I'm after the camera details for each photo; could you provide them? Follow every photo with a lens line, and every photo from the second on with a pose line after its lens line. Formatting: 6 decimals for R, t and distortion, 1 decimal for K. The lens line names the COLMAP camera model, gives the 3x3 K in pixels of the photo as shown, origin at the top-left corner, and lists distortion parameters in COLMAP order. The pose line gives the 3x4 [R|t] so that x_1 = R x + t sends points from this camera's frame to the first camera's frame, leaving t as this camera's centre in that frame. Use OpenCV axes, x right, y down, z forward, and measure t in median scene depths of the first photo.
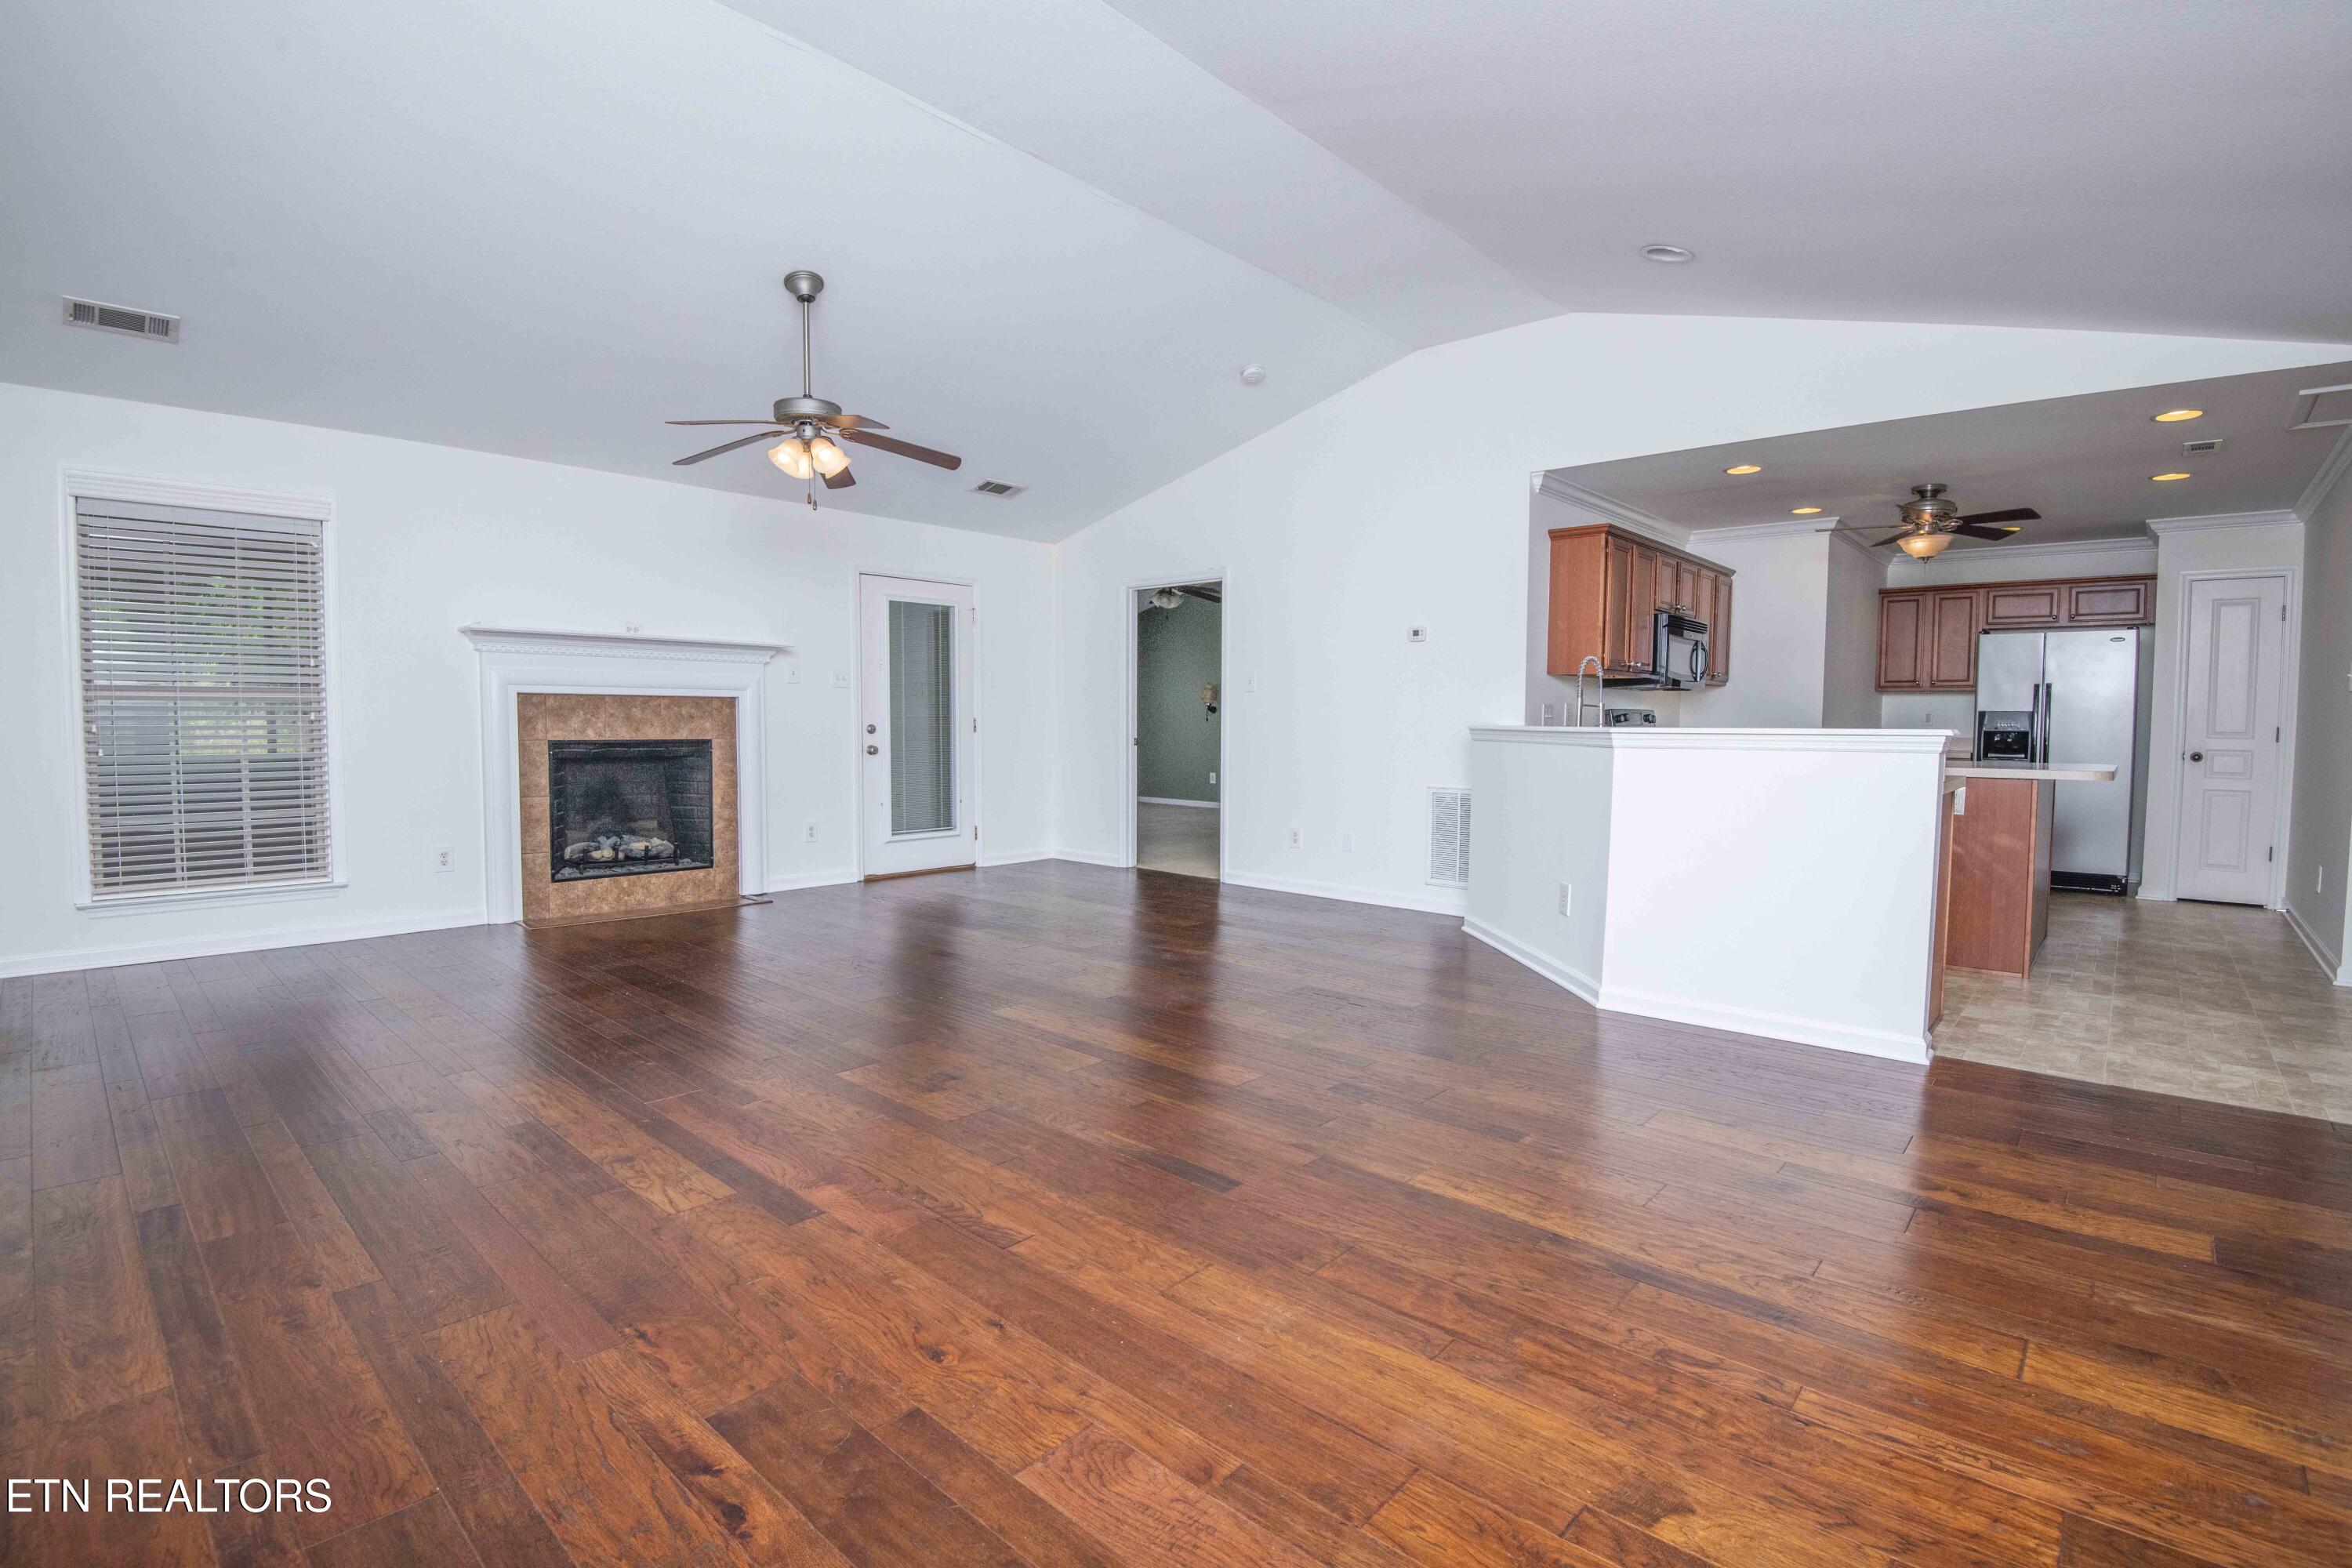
lens RADIAL K [[1082.3, 0, 1182.6], [0, 1082.3, 784.9], [0, 0, 1]] dist [-0.012573, -0.022295]
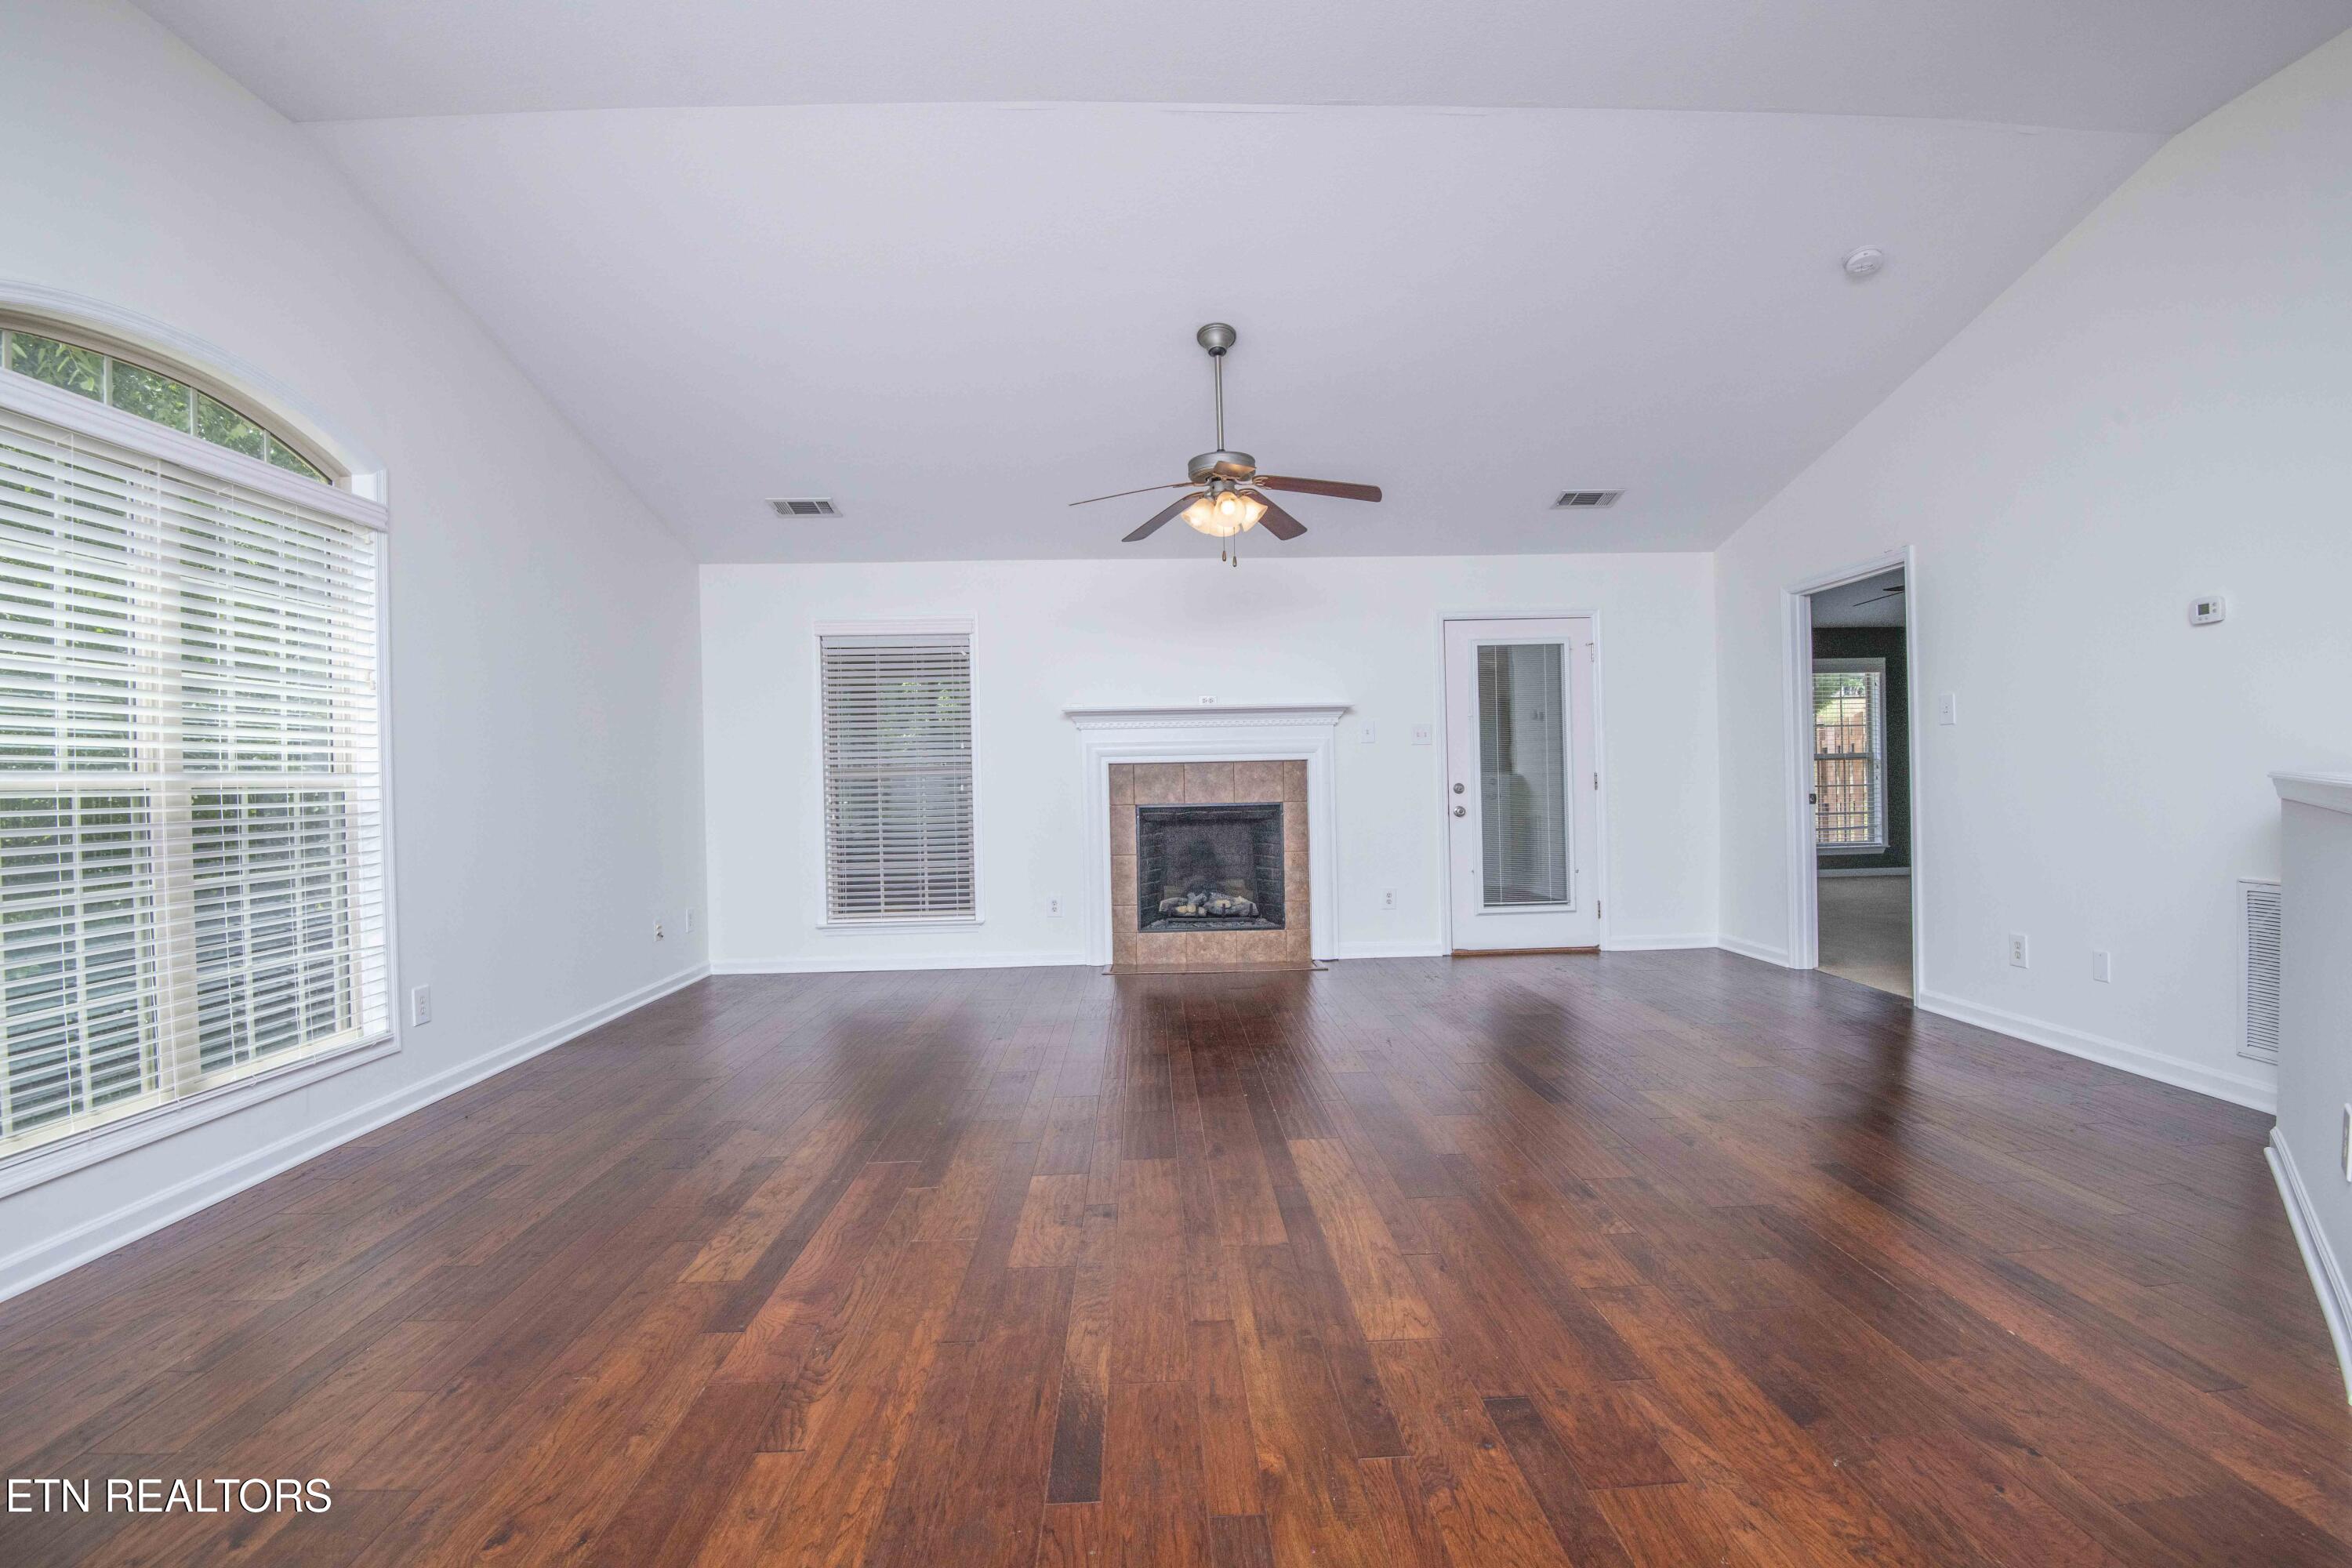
lens RADIAL K [[1082.3, 0, 1182.6], [0, 1082.3, 784.9], [0, 0, 1]] dist [-0.012573, -0.022295]
pose [[0.698732, -0.016368, -0.715196, 0.239854], [-0.016319, 0.999113, -0.038808, -0.018572], [0.715197, 0.038787, 0.697846, 0.238580]]
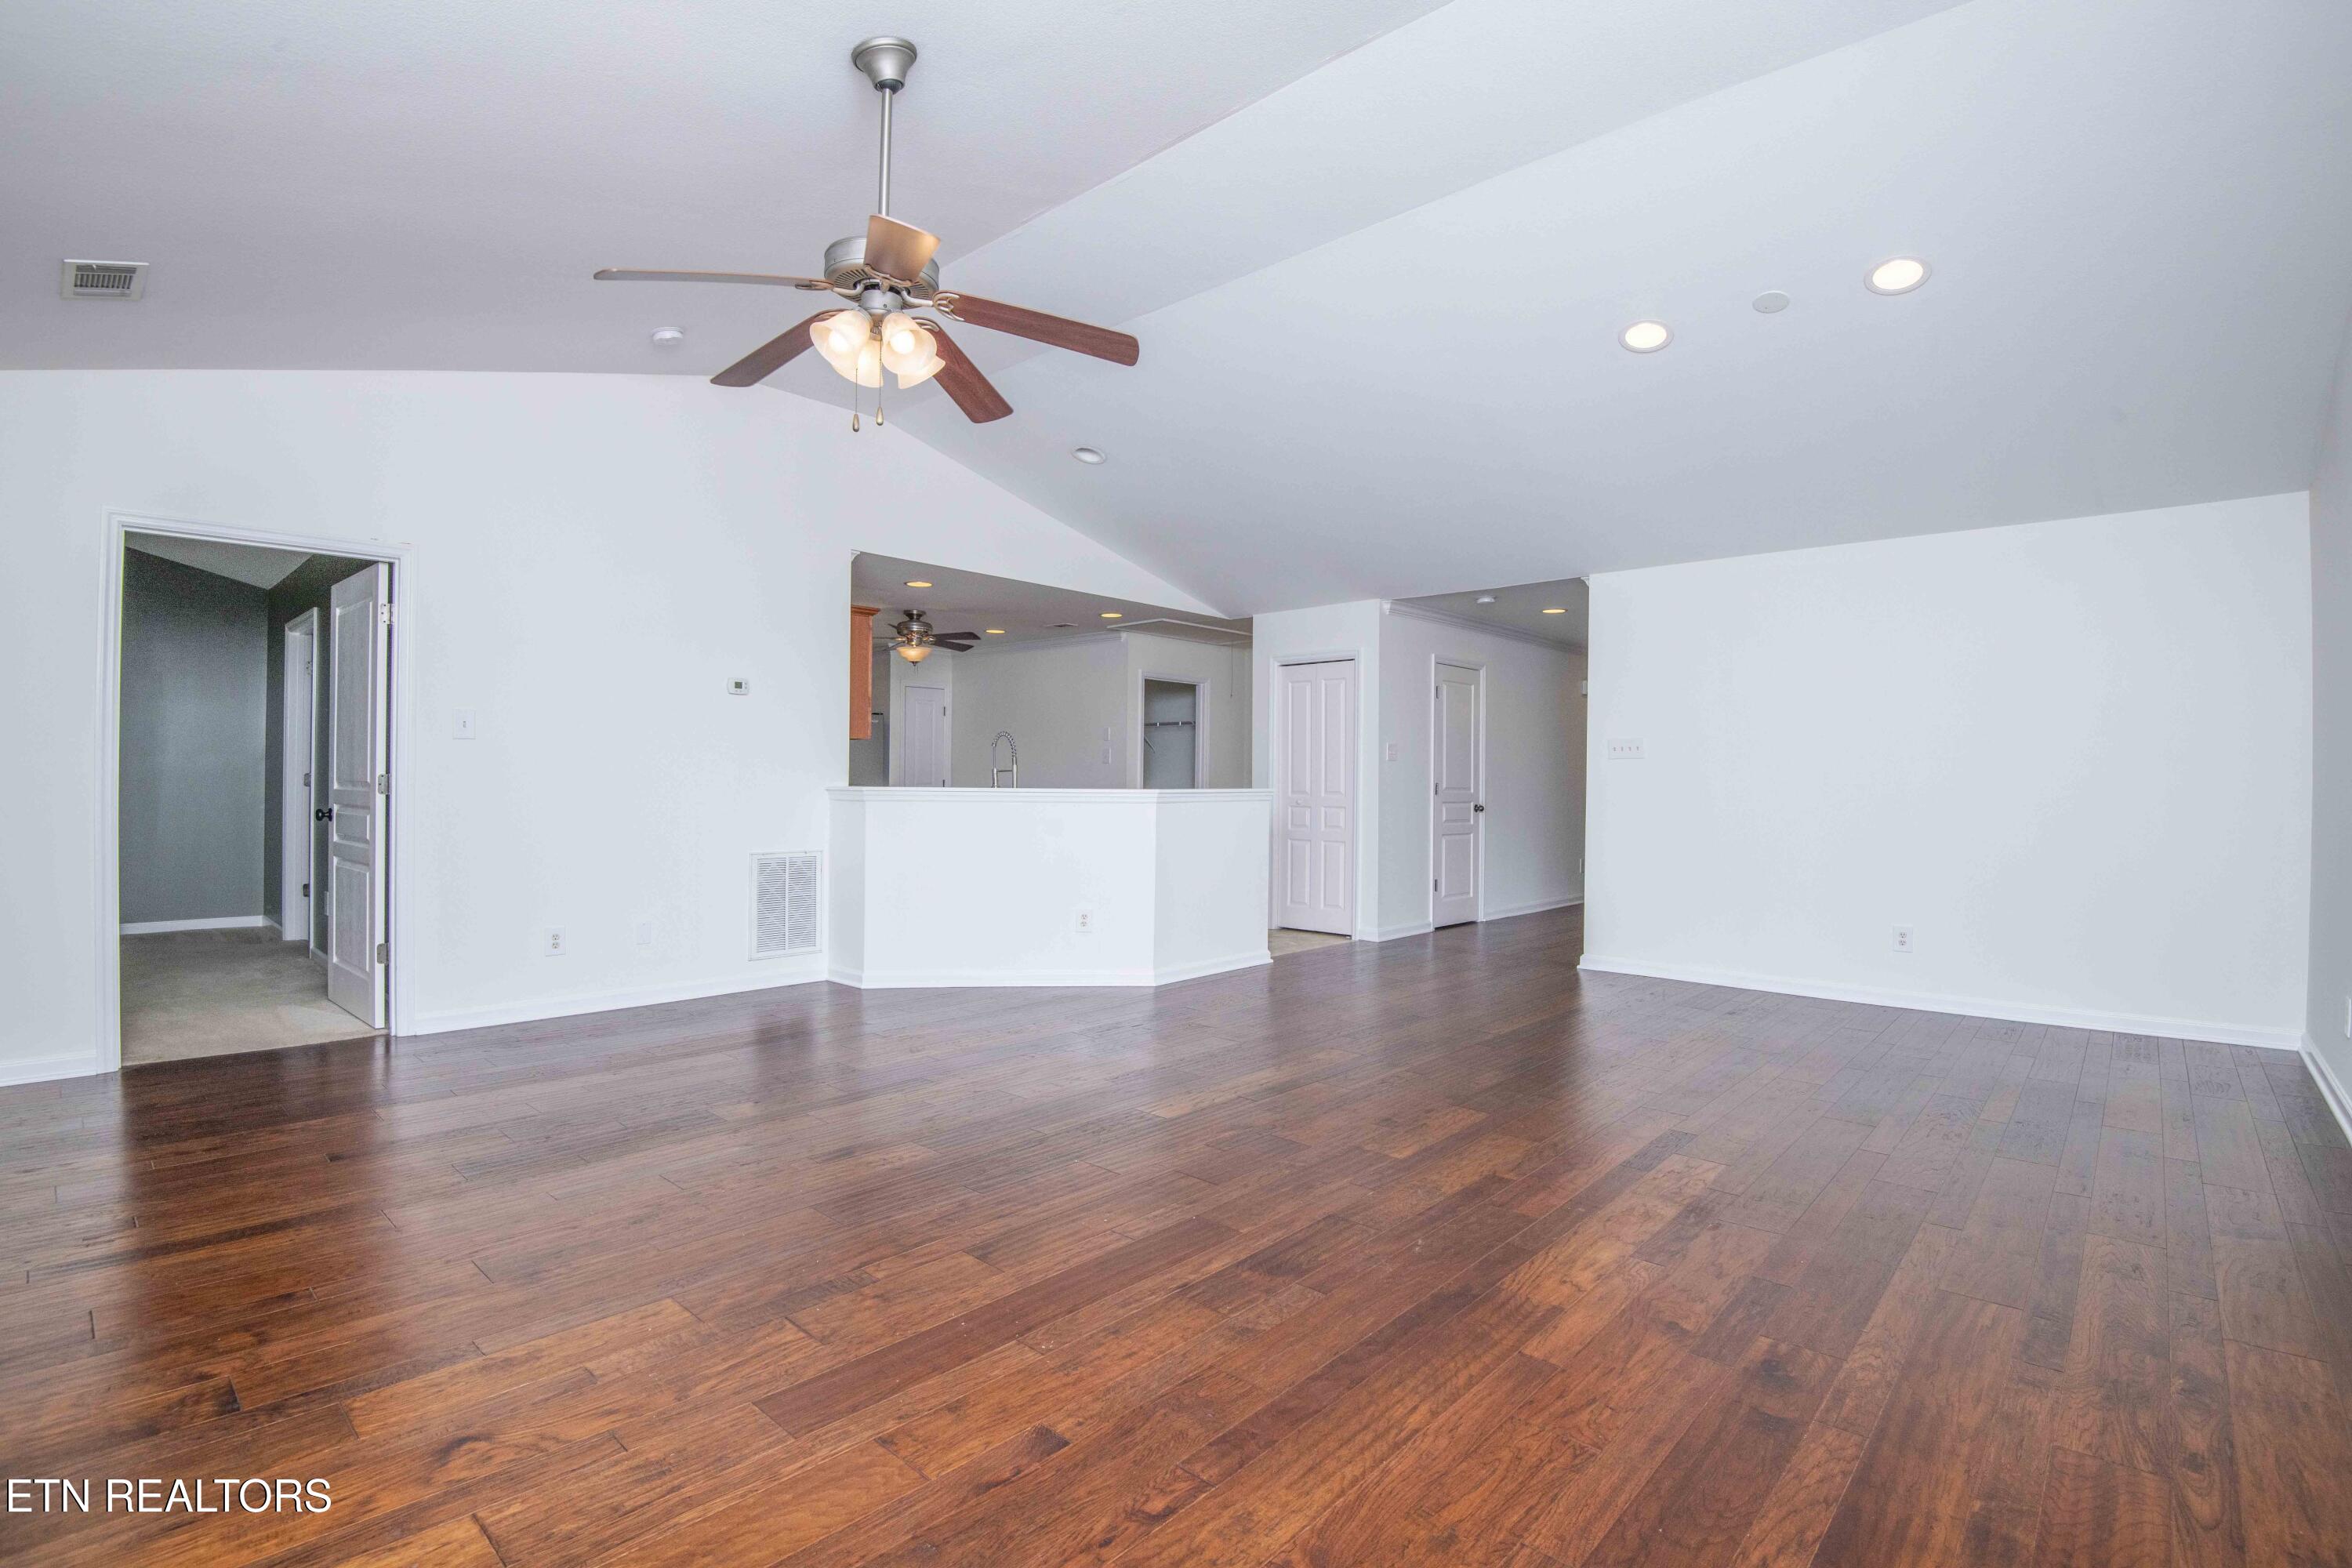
lens RADIAL K [[1077.6, 0, 1176.0], [0, 1077.6, 784.0], [0, 0, 1]] dist [-0.037850, 0.000152]
pose [[0.008723, -0.011366, 0.999897, -0.712430], [0.048999, 0.998739, 0.010926, -0.051304], [-0.998761, 0.048899, 0.009268, 0.649019]]
